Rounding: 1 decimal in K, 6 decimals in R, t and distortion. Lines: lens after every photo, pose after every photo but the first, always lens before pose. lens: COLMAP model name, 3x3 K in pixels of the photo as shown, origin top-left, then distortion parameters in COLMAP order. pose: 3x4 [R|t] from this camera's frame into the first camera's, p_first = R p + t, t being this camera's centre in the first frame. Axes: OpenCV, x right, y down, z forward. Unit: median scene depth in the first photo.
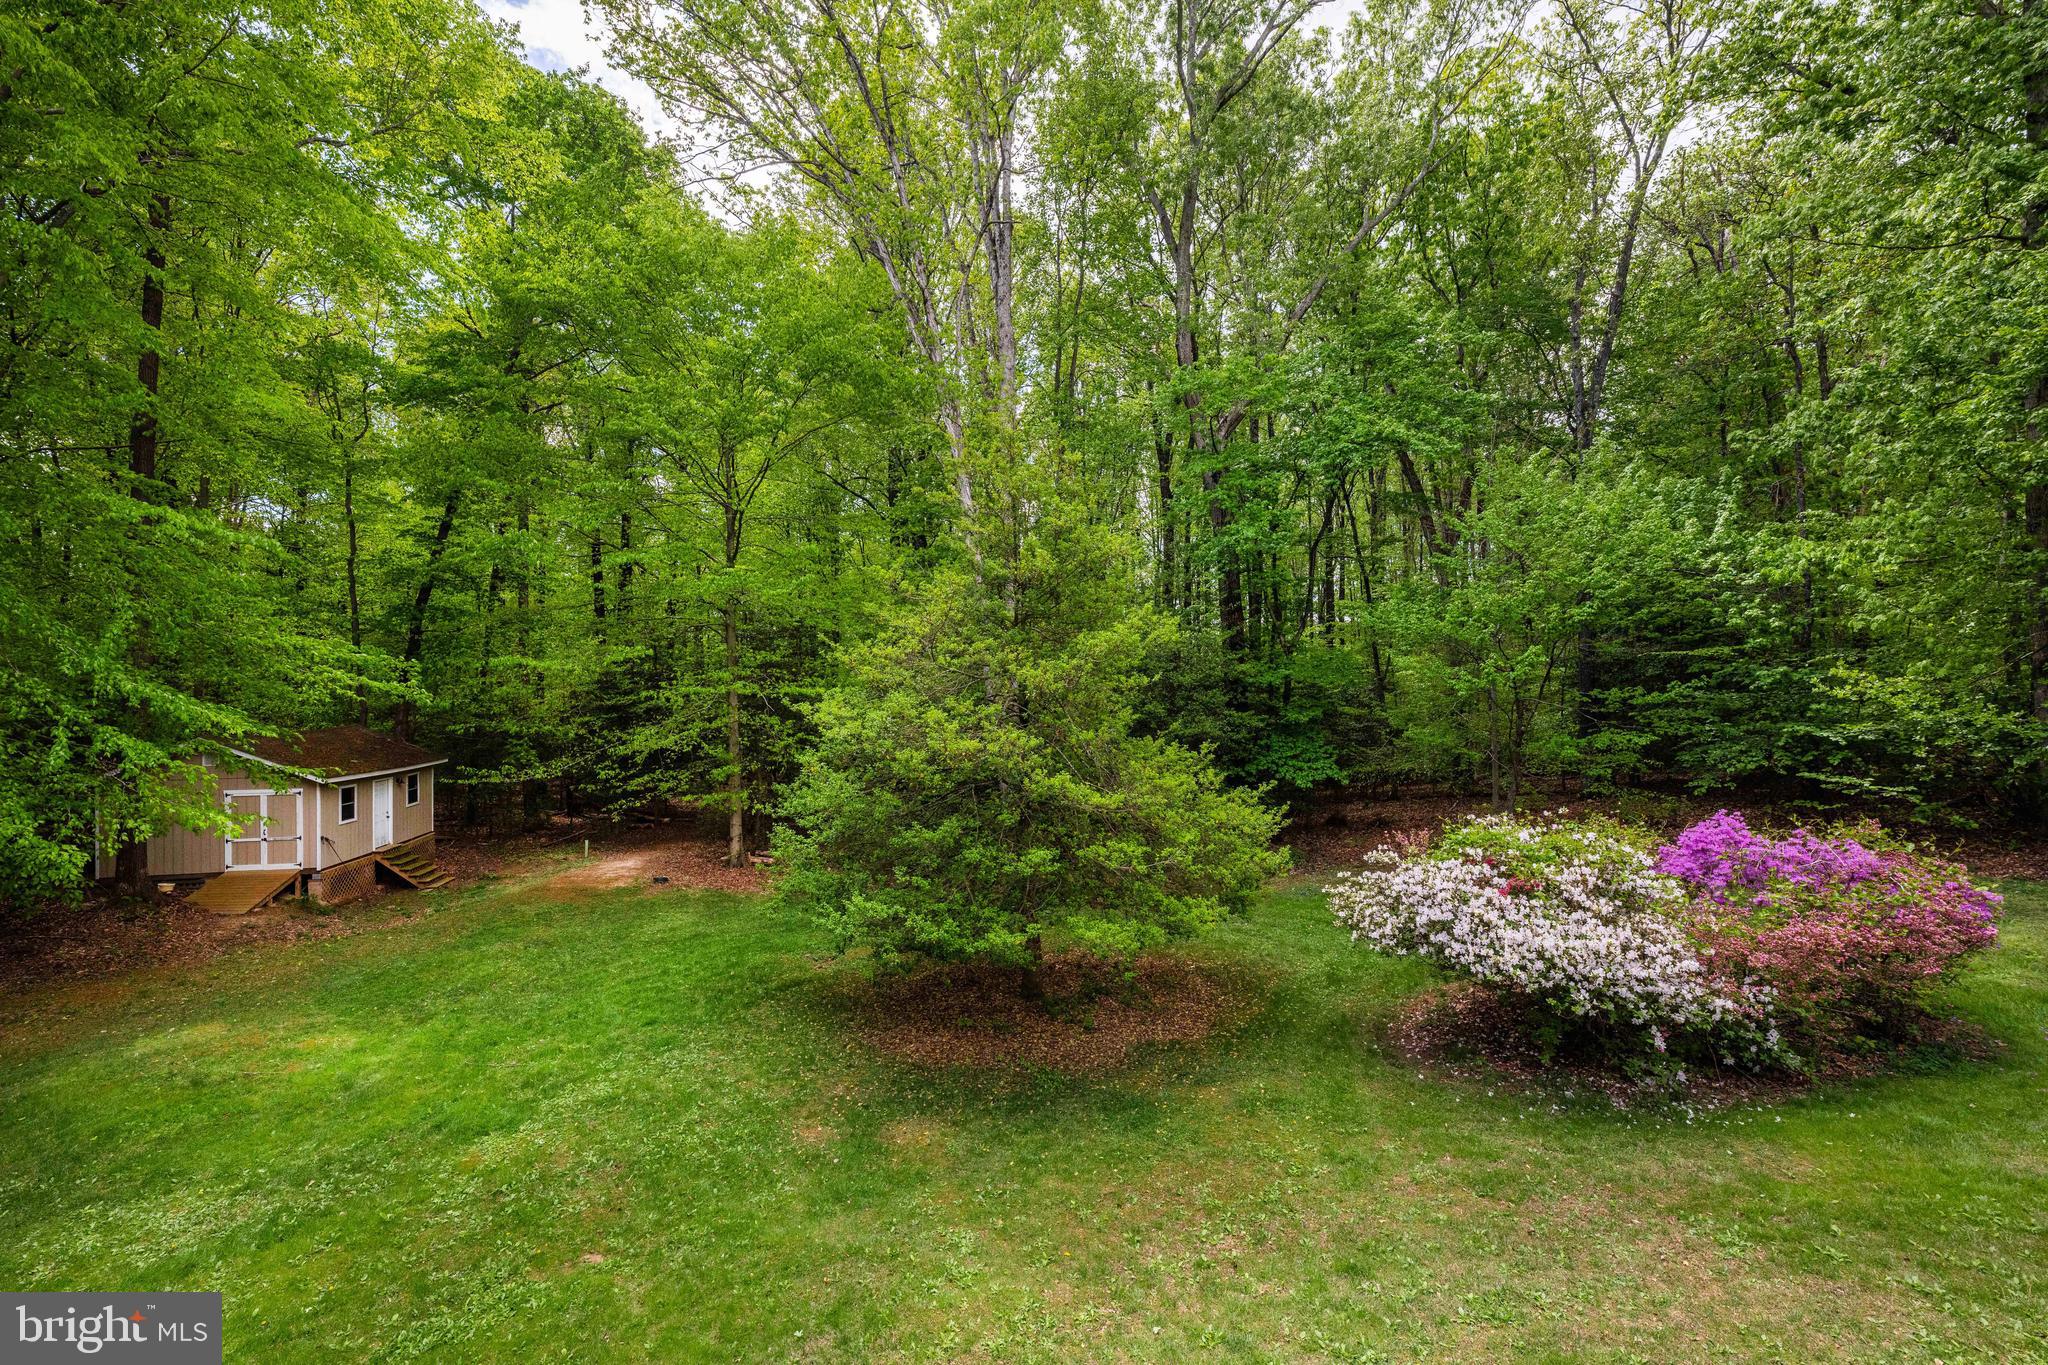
lens RADIAL K [[830.1, 0, 1010.3], [0, 830.1, 677.8], [0, 0, 1]] dist [-0.000256, -0.000091]
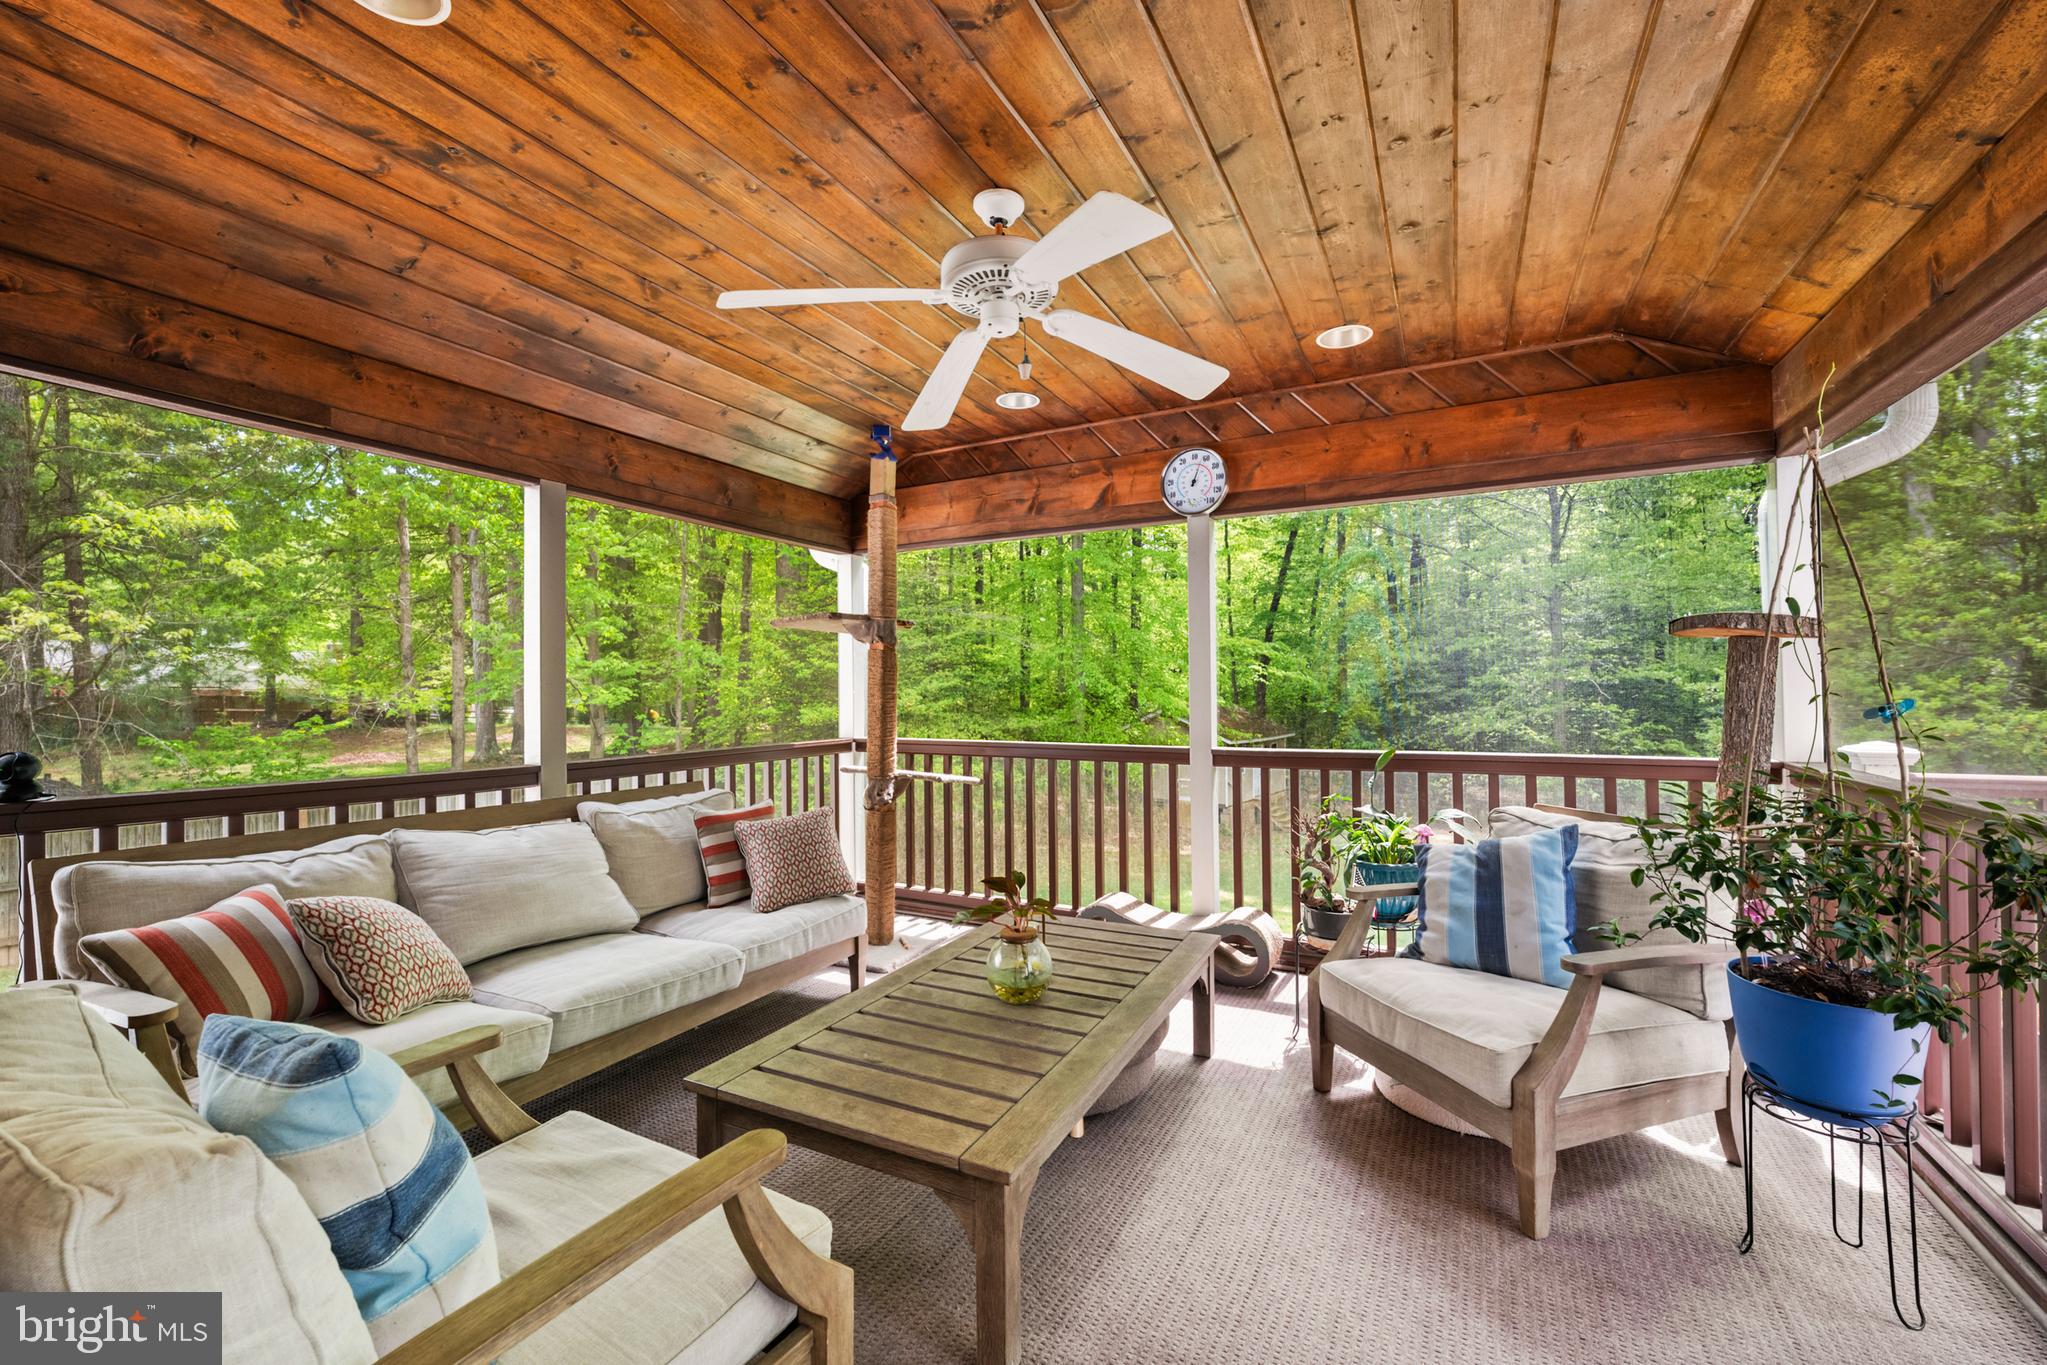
lens RADIAL K [[818.4, 0, 1028.5], [0, 818.4, 681.6], [0, 0, 1]] dist [-0.001598, -0.000471]
pose [[0.657474, 0.001152, -0.753476, -0.019176], [0.009343, 0.999909, 0.009681, 0.006044], [0.753419, -0.013404, 0.657404, -0.161378]]
